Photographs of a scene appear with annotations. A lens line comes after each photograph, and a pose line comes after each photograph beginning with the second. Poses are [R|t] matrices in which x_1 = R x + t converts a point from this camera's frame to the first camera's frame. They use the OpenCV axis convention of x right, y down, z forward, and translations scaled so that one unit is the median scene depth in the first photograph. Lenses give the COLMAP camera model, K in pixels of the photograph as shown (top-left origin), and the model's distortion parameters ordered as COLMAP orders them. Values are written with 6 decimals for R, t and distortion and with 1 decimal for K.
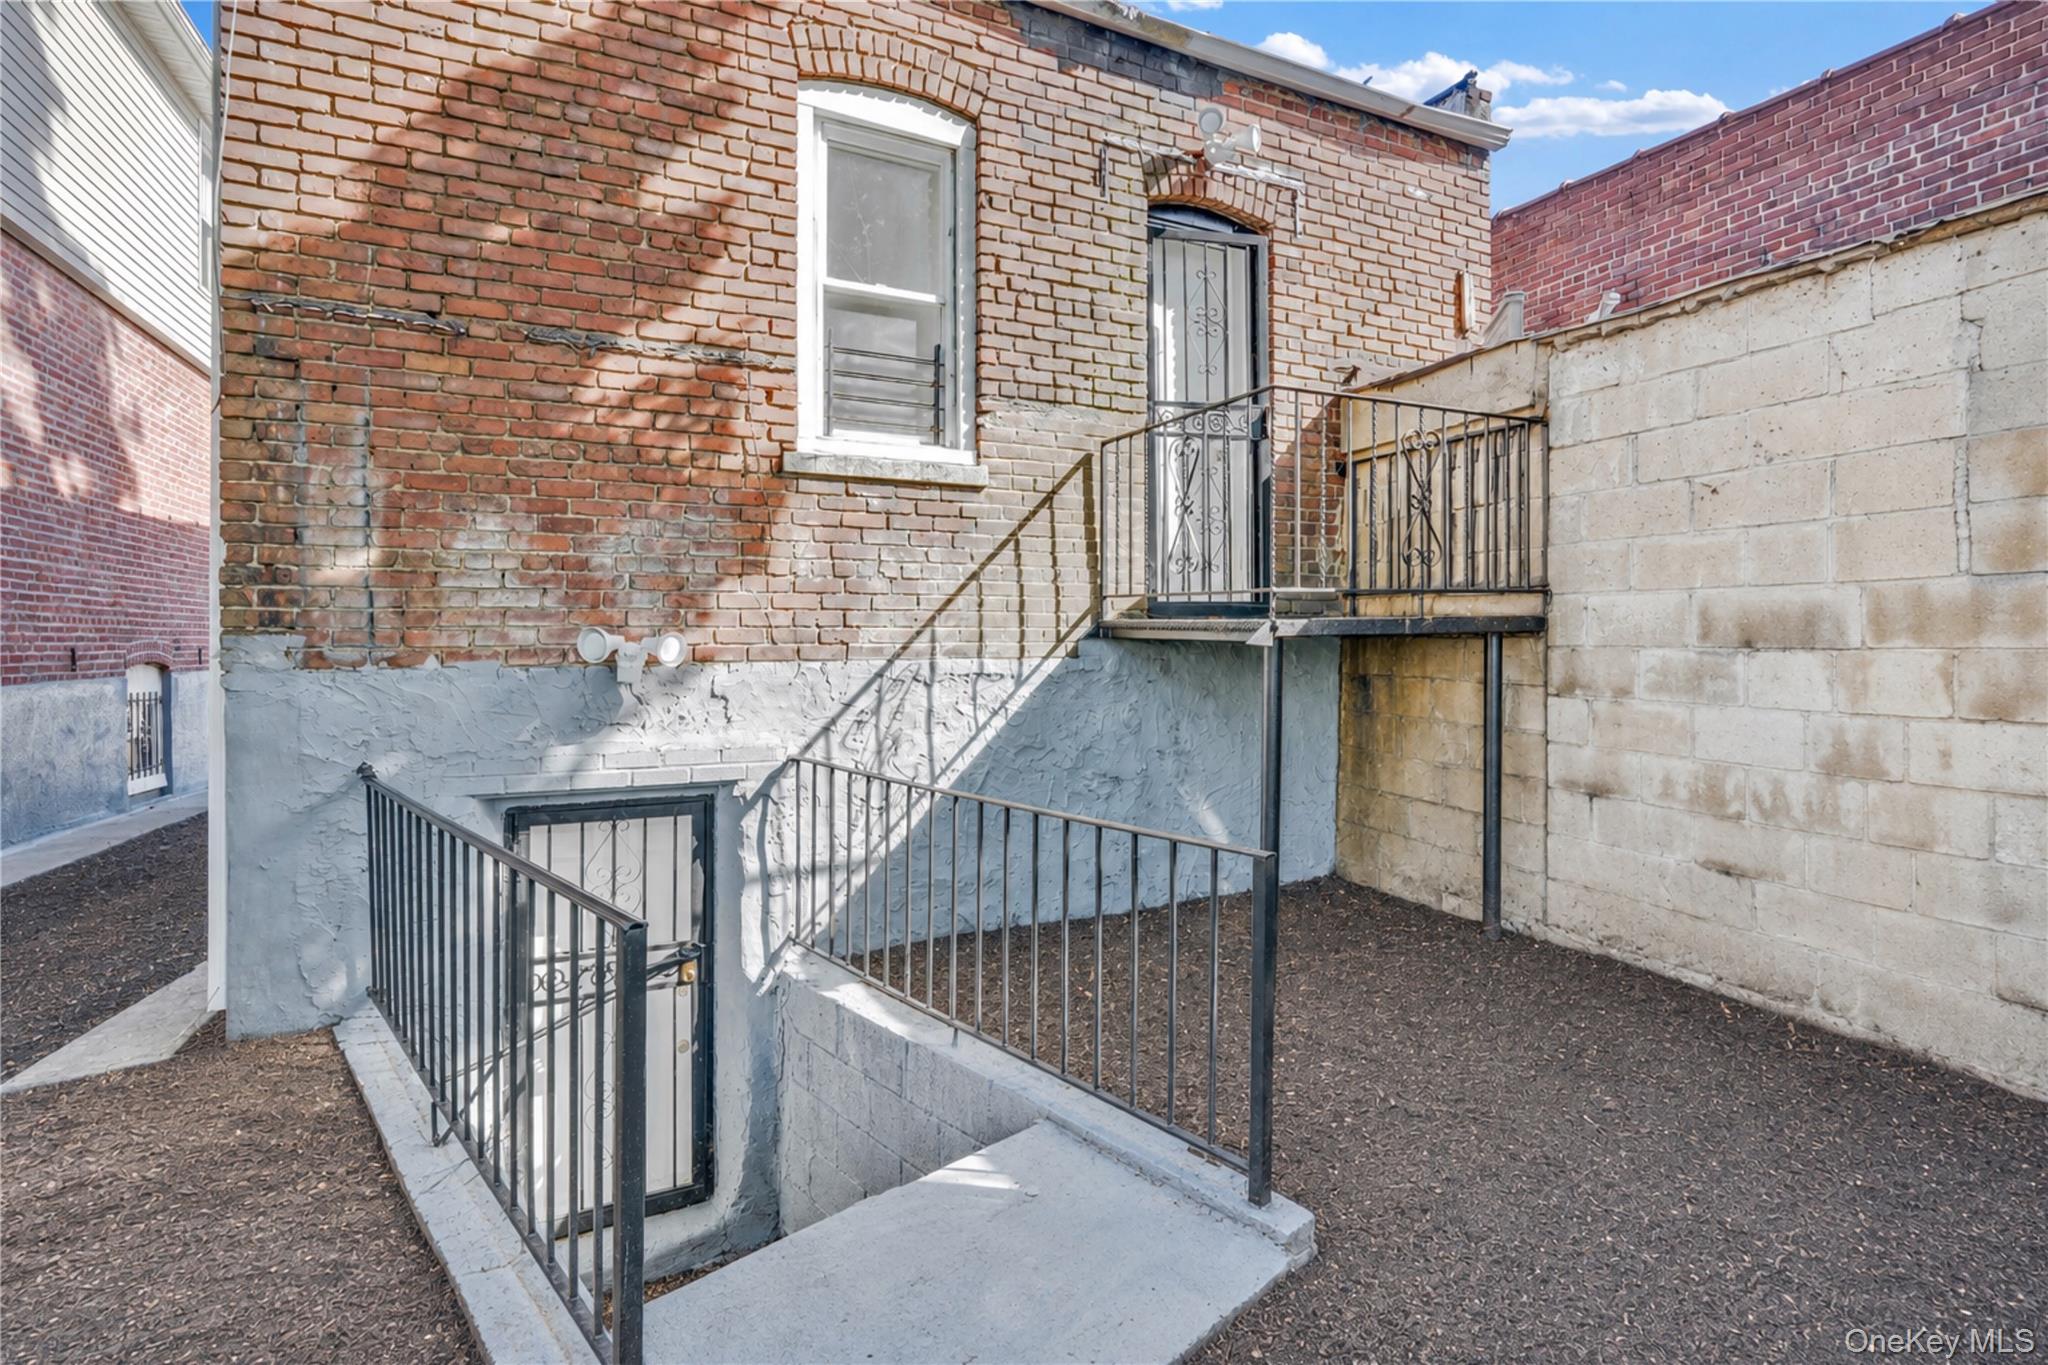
lens RADIAL K [[922.7, 0, 1005.7], [0, 922.7, 638.9], [0, 0, 1]] dist [-0.001857, 0.000093]
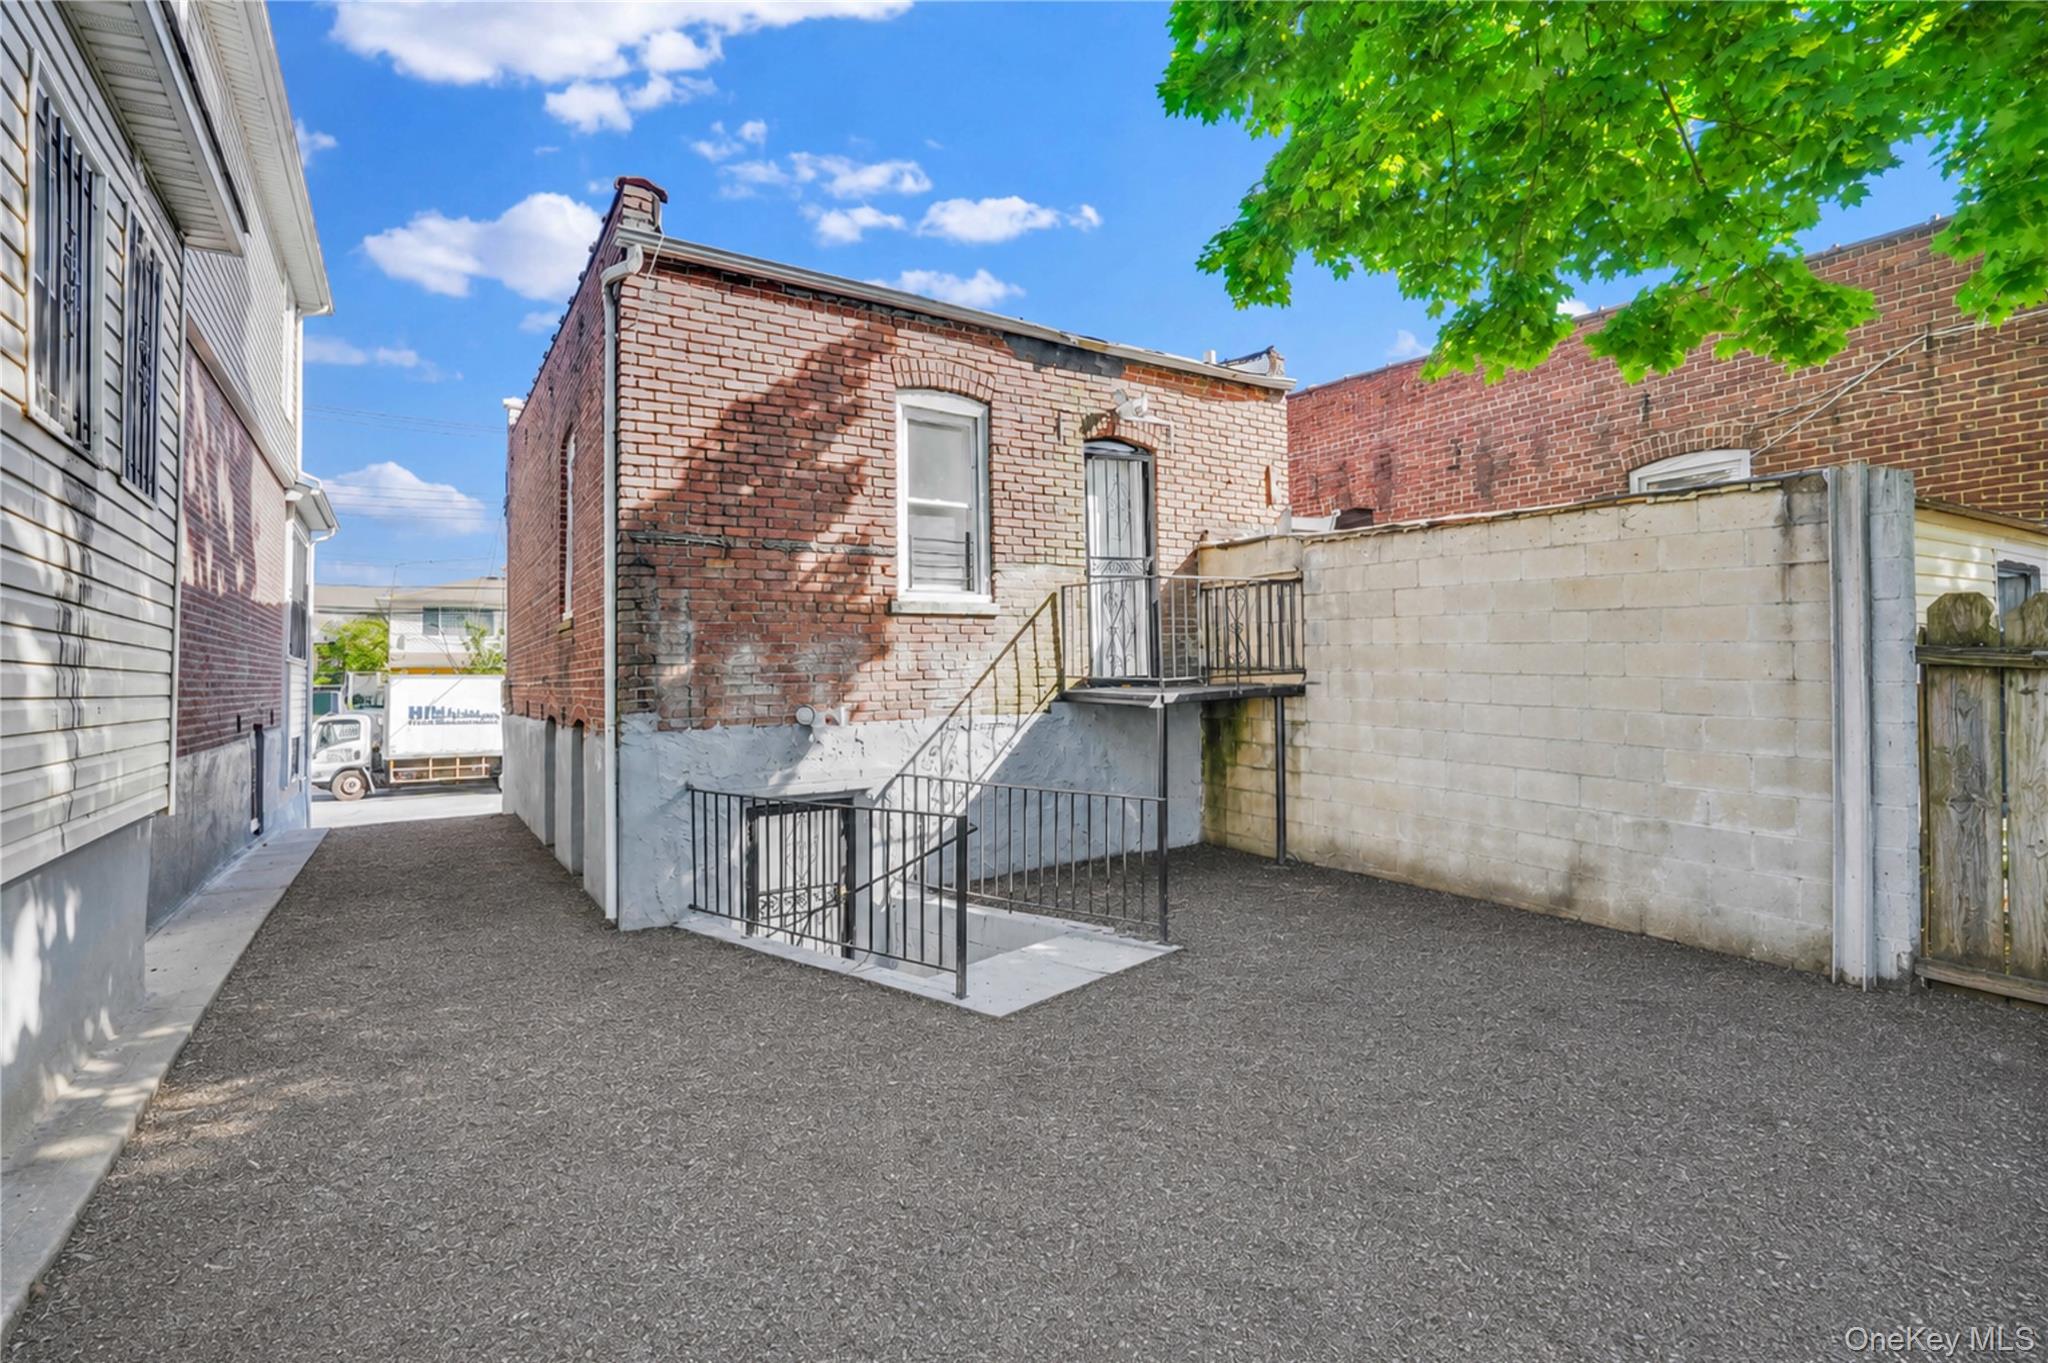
lens RADIAL K [[922.7, 0, 1030.1], [0, 922.7, 670.8], [0, 0, 1]] dist [-0.001857, 0.000093]
pose [[0.989338, -0.016377, 0.144712, -0.224973], [0.017759, 0.999808, -0.008264, -0.048097], [-0.144549, 0.010746, 0.989439, -0.749438]]
